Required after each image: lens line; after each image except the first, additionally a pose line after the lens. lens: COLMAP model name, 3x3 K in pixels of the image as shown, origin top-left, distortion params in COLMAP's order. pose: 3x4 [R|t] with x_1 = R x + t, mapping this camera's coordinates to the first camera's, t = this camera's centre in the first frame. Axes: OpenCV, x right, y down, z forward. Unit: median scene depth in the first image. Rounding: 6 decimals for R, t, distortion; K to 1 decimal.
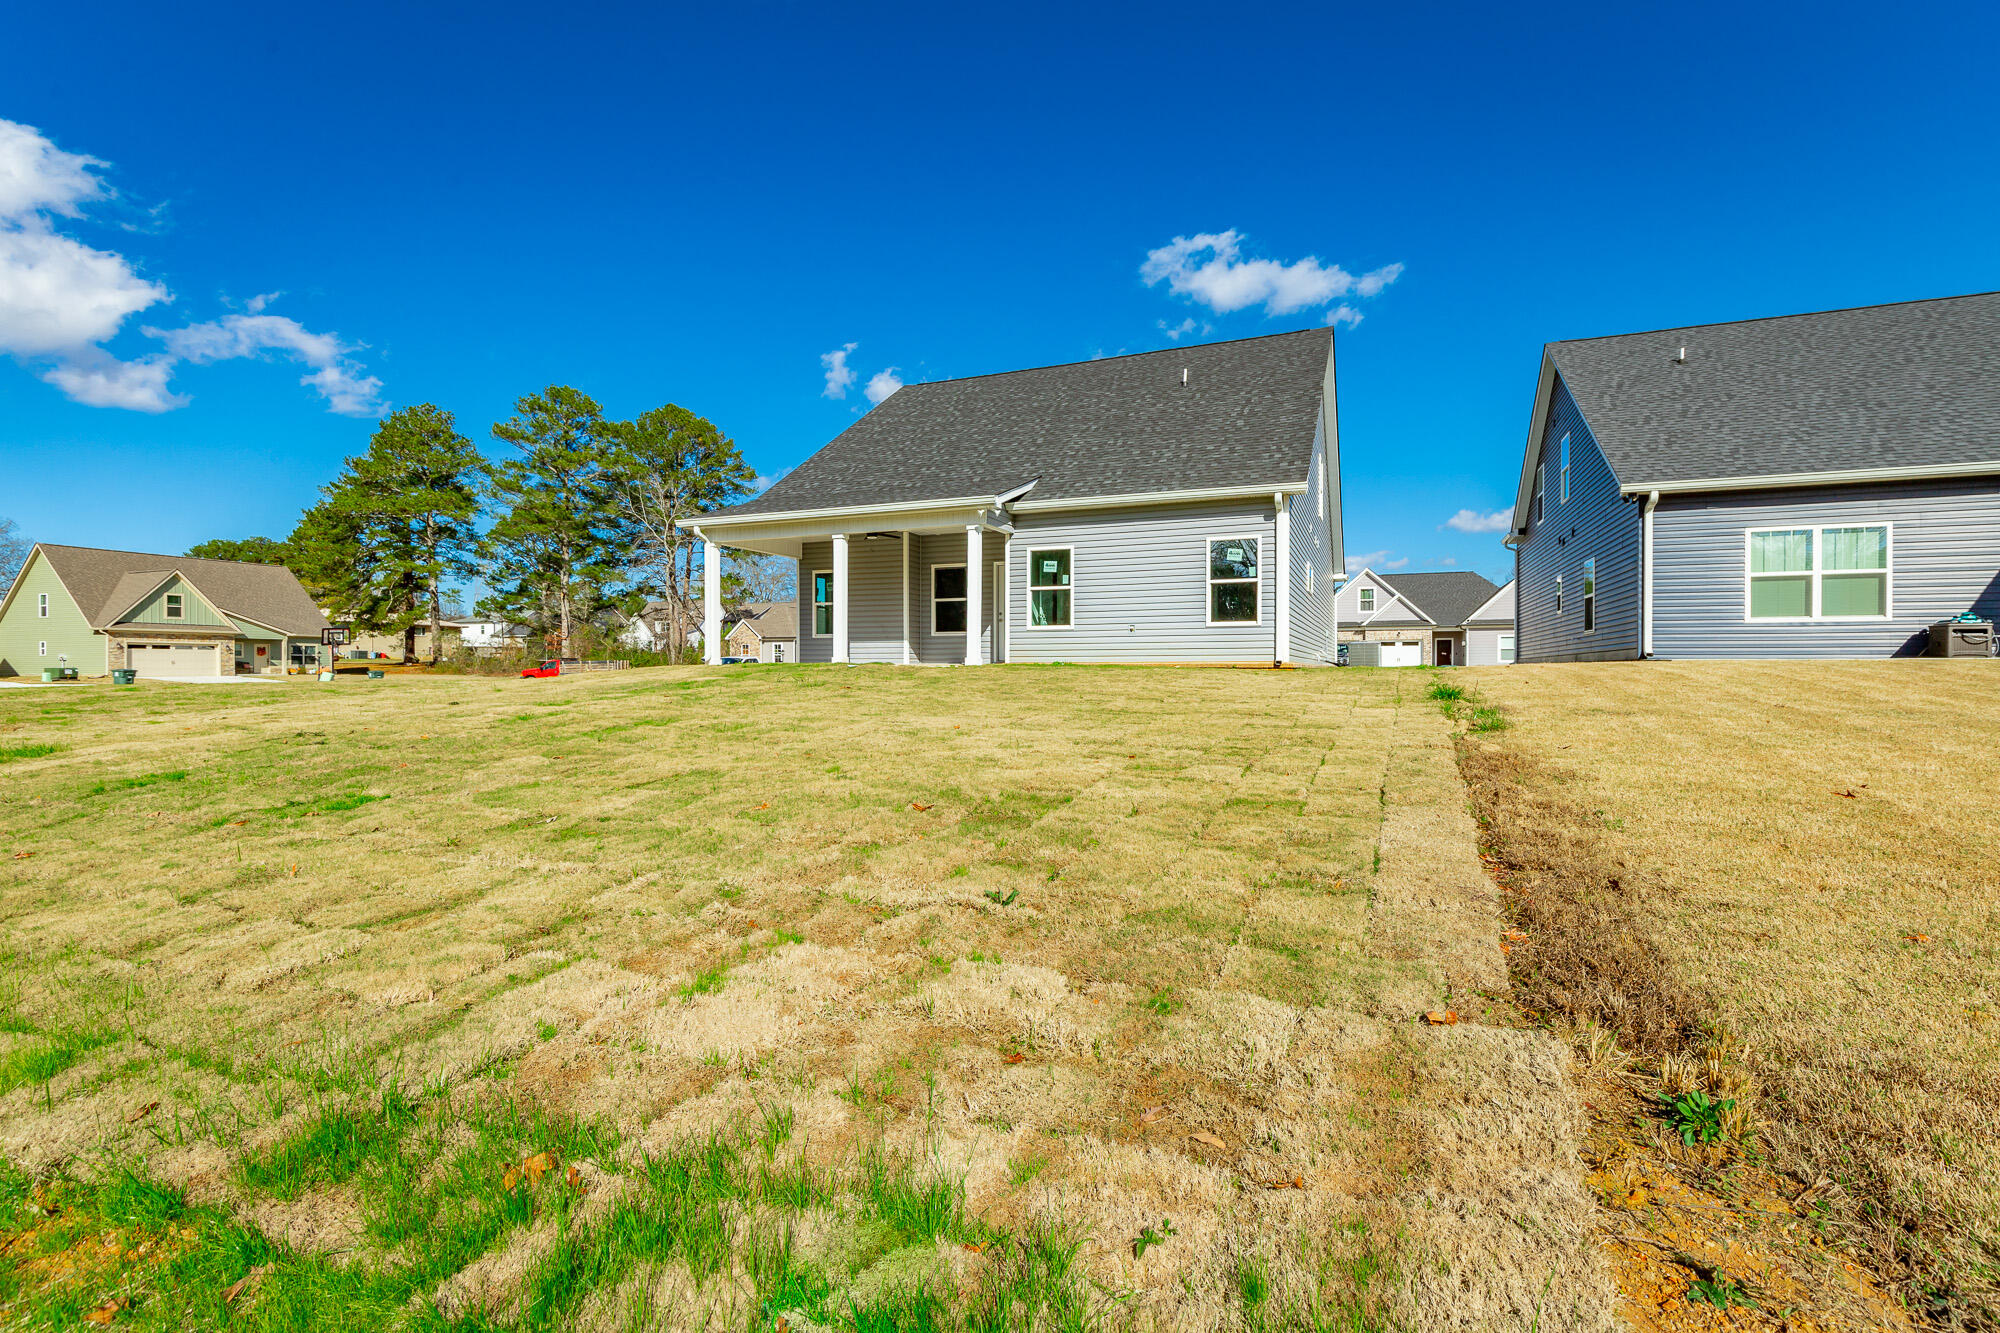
lens RADIAL K [[925.5, 0, 1006.8], [0, 925.5, 687.5], [0, 0, 1]] dist [0.003108, 0.000563]
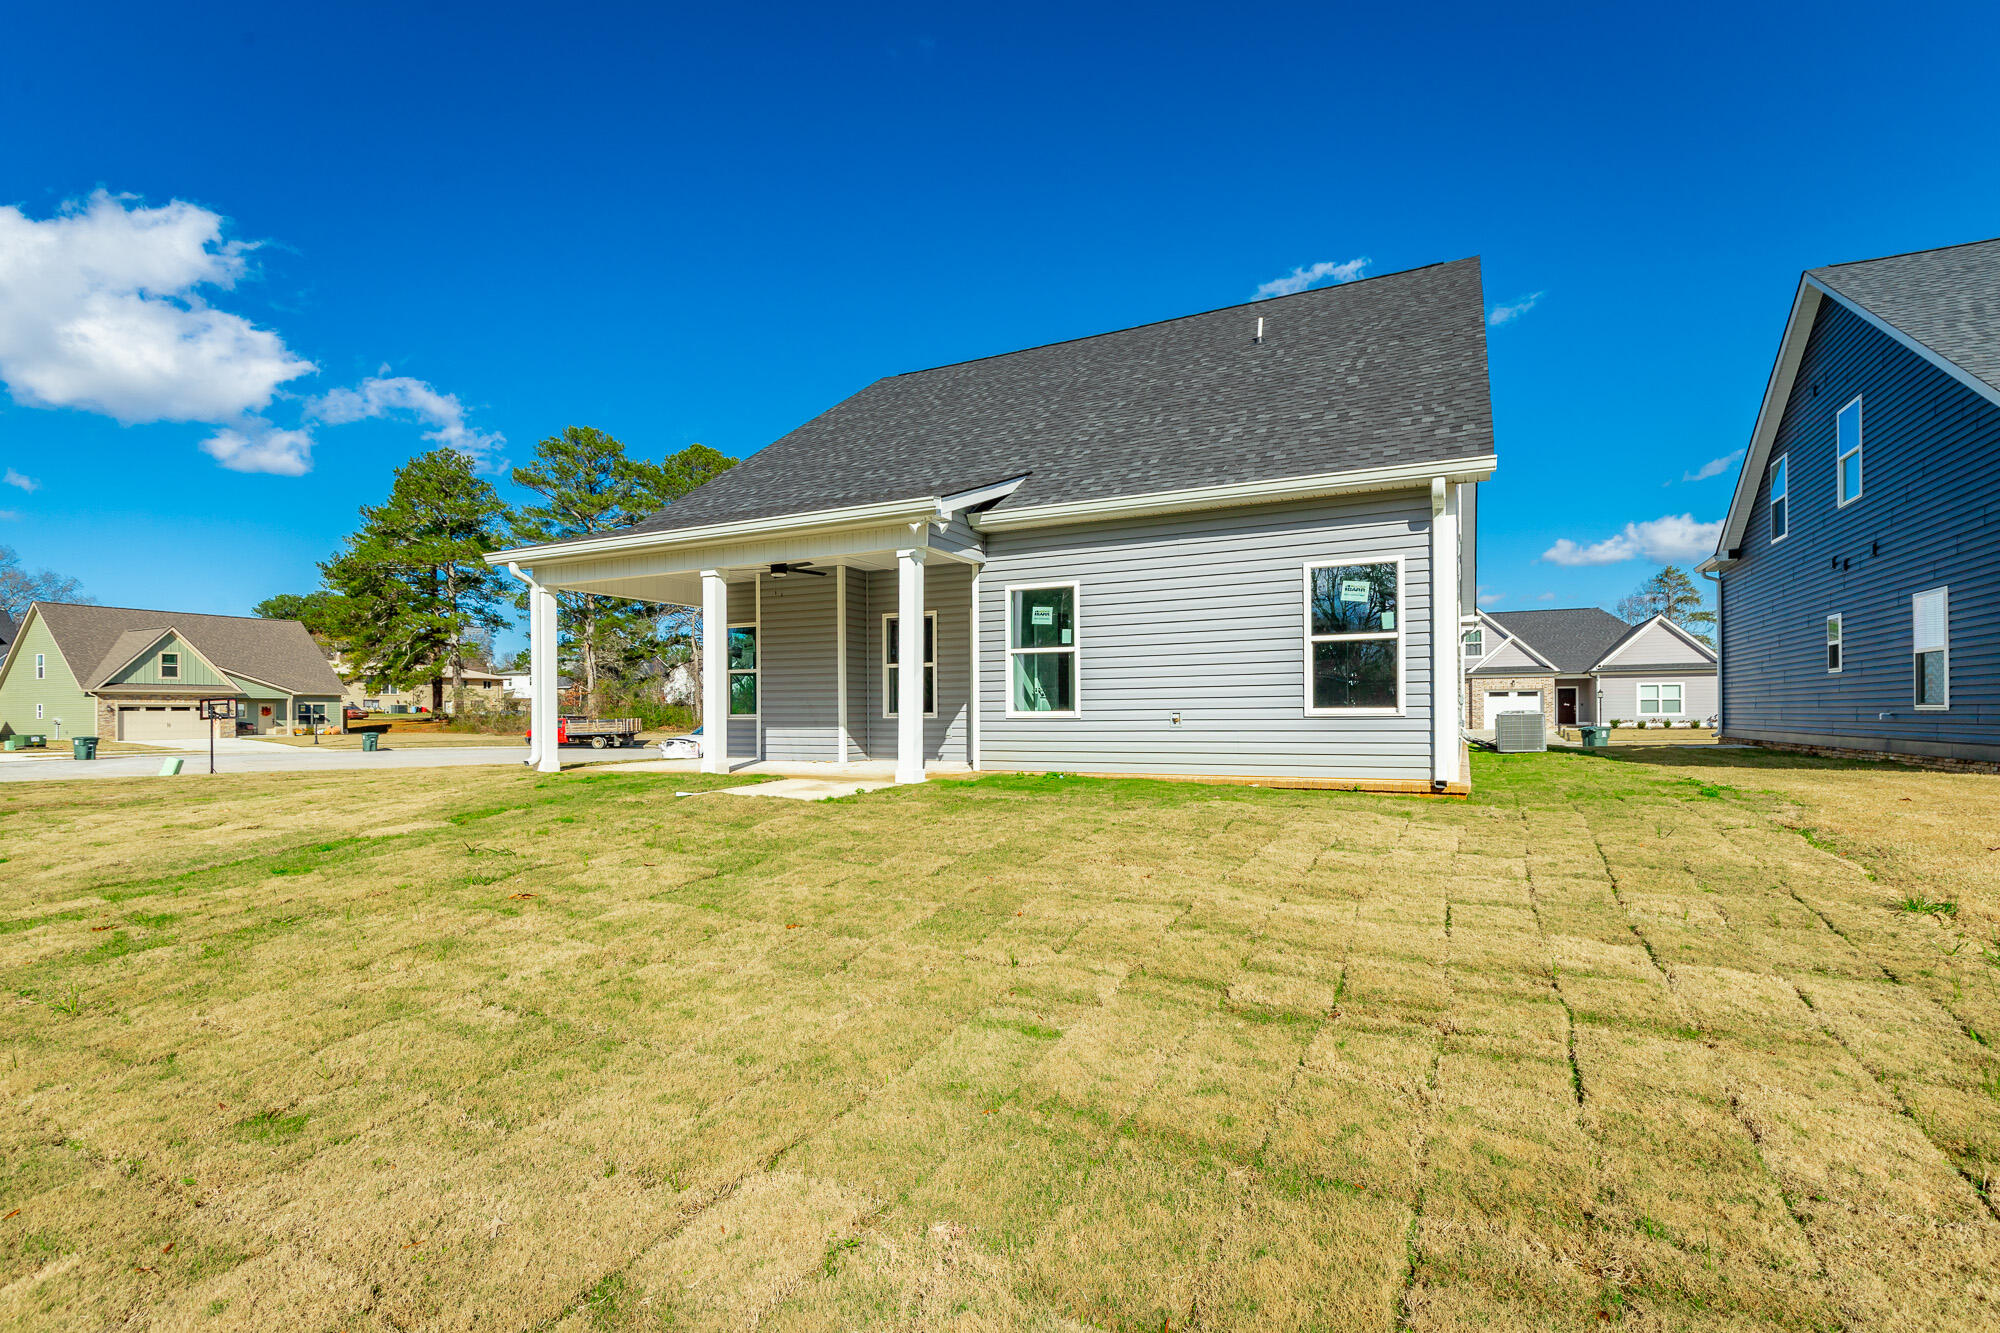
lens RADIAL K [[935.3, 0, 1004.4], [0, 935.3, 718.6], [0, 0, 1]] dist [0.002868, -0.000015]
pose [[0.997402, -0.006635, -0.071733, 0.057436], [0.005667, 0.999890, -0.013681, -0.046985], [0.071816, 0.013239, 0.997330, 0.330354]]
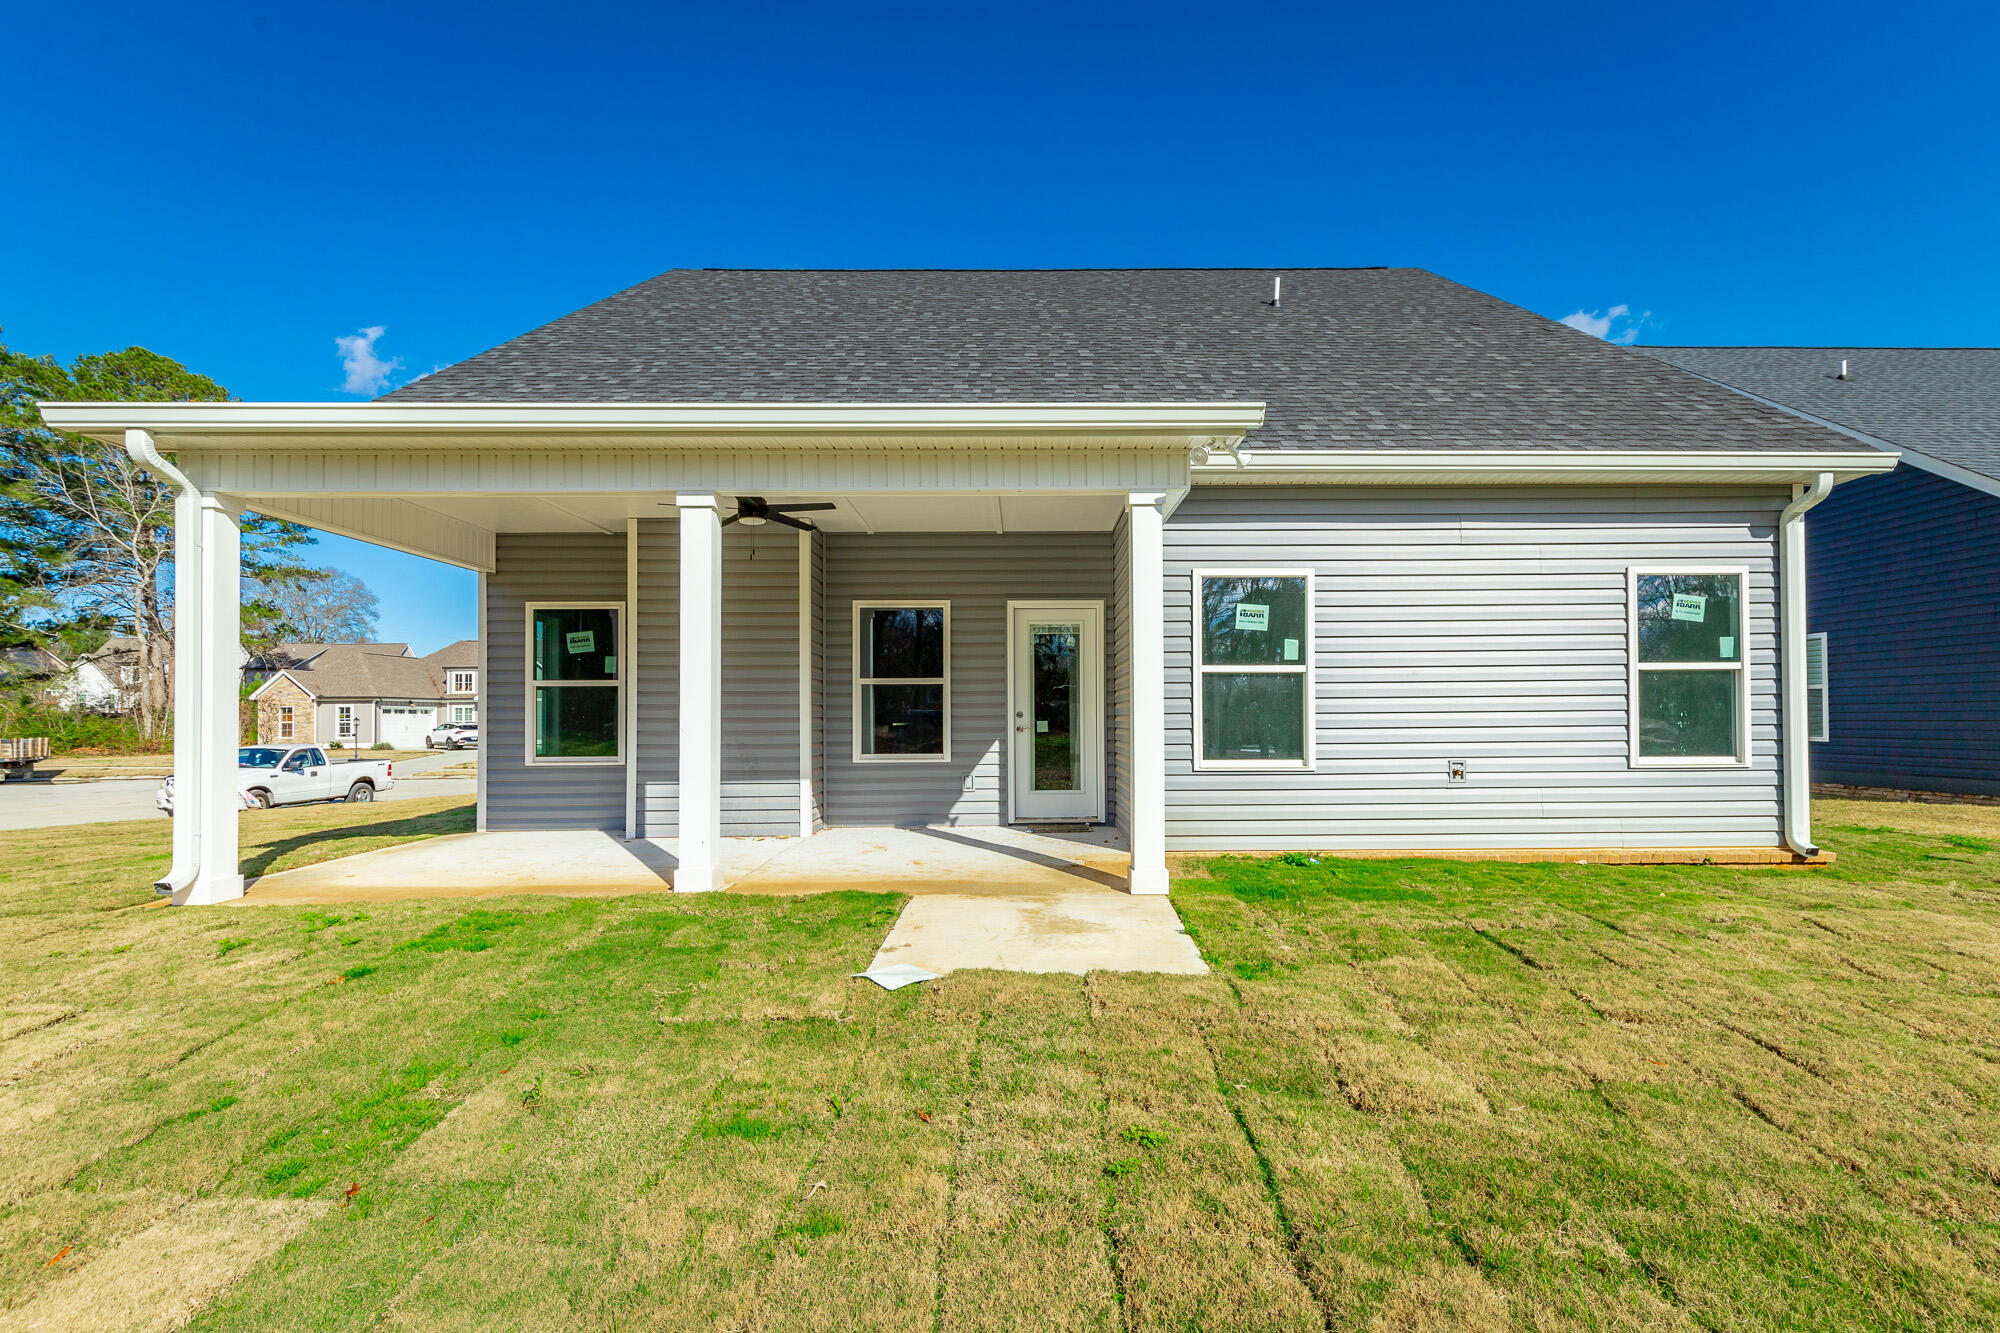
lens RADIAL K [[937.0, 0, 1045.0], [0, 937.0, 714.9], [0, 0, 1]] dist [0.002685, 0.001186]
pose [[0.917655, -0.002685, 0.397369, -0.177139], [0.013215, 0.999630, -0.023762, -0.068382], [-0.397158, 0.027057, 0.917351, 0.570154]]
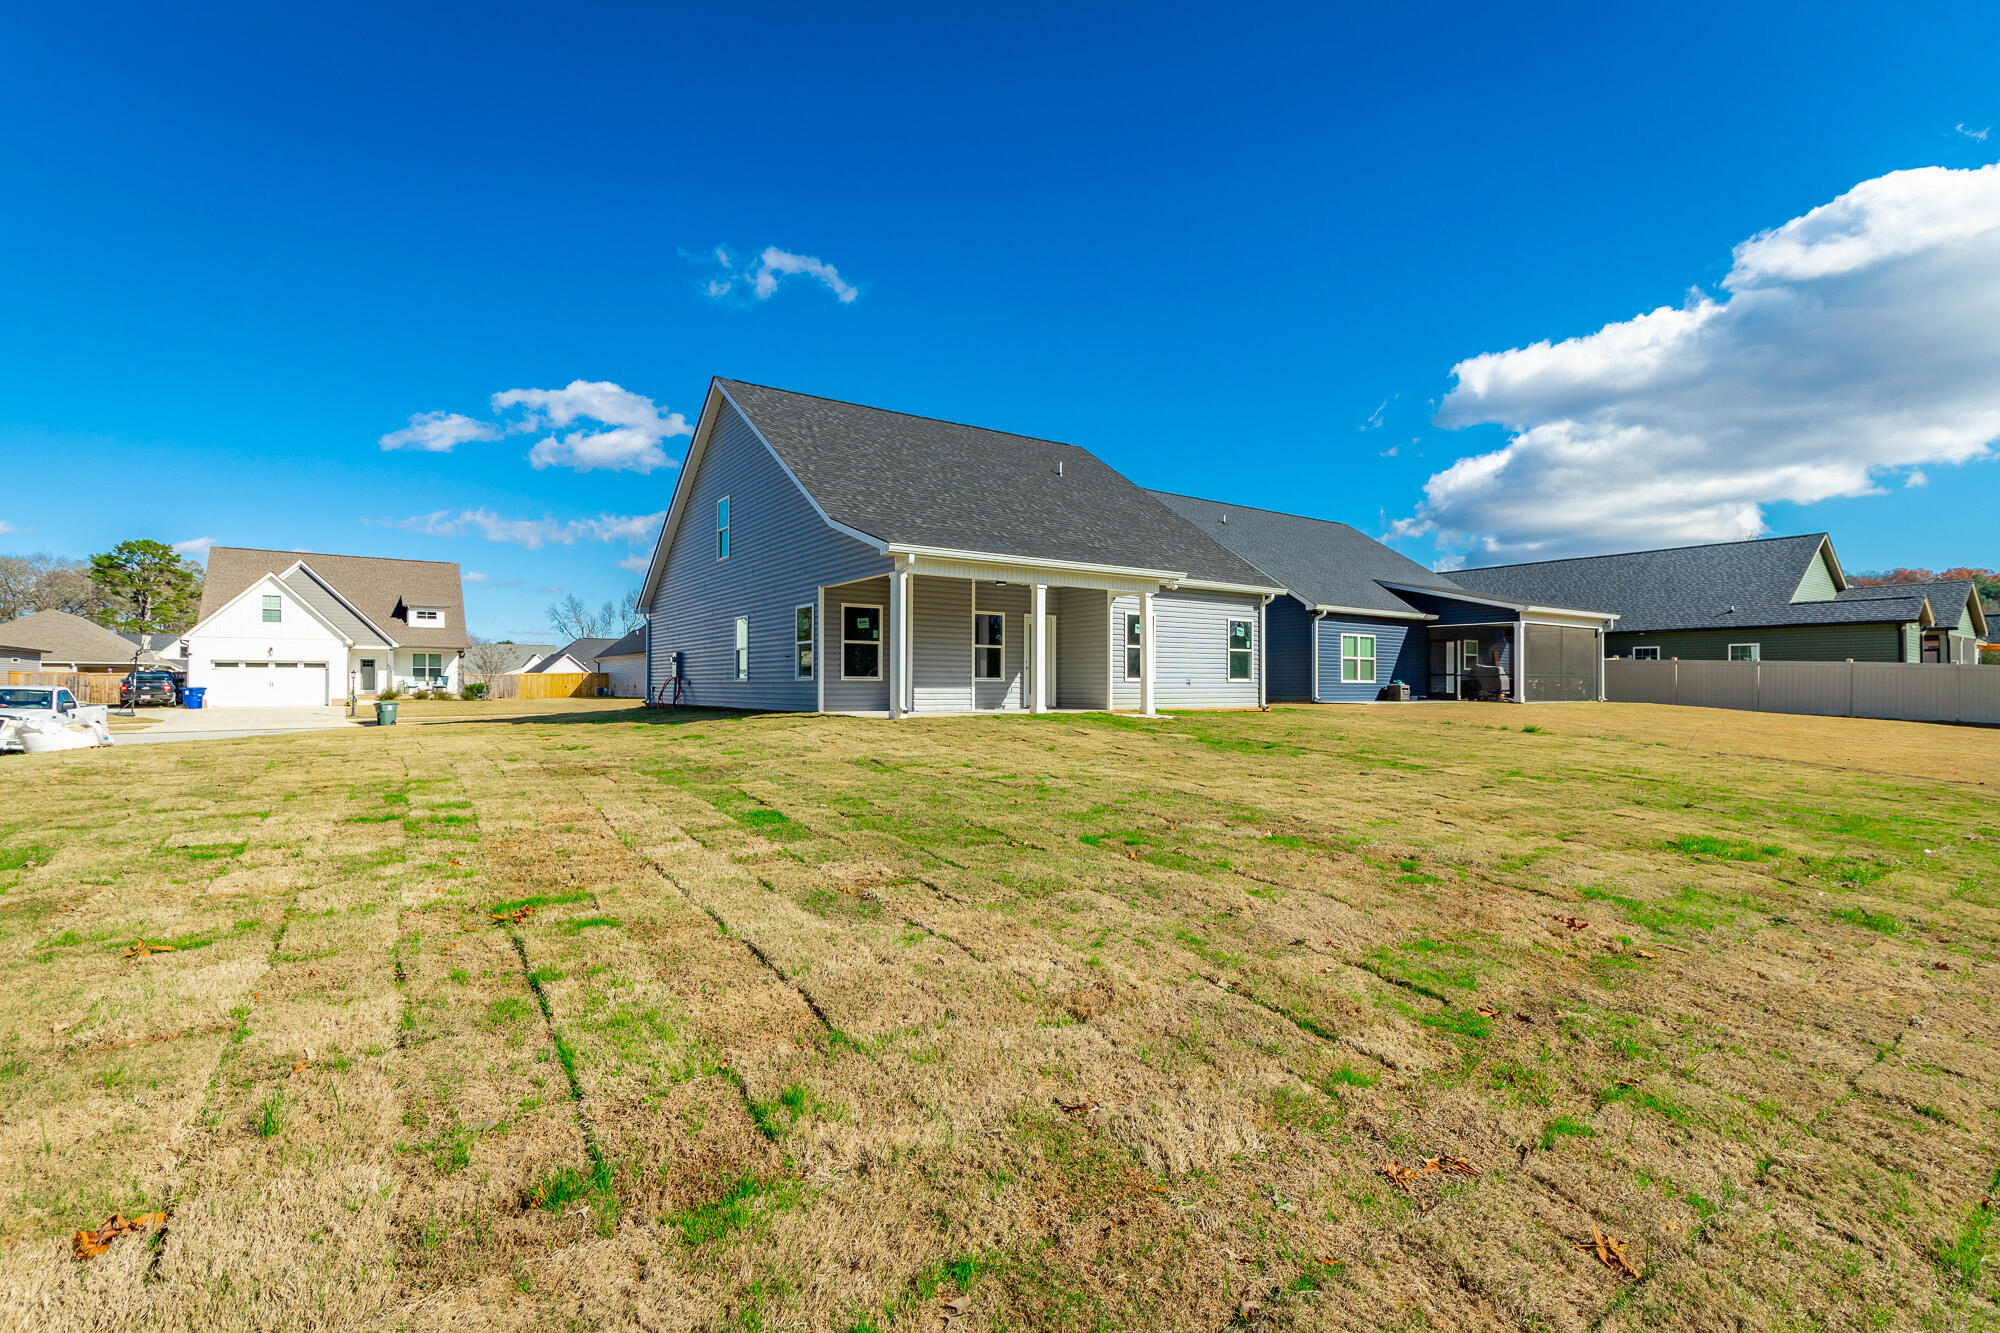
lens RADIAL K [[925.5, 0, 1006.8], [0, 925.5, 687.5], [0, 0, 1]] dist [0.003108, 0.000563]
pose [[0.530370, 0.003173, 0.847760, -0.930400], [0.017033, 0.999751, -0.014398, -0.034934], [-0.847595, 0.022076, 0.530184, 0.442817]]
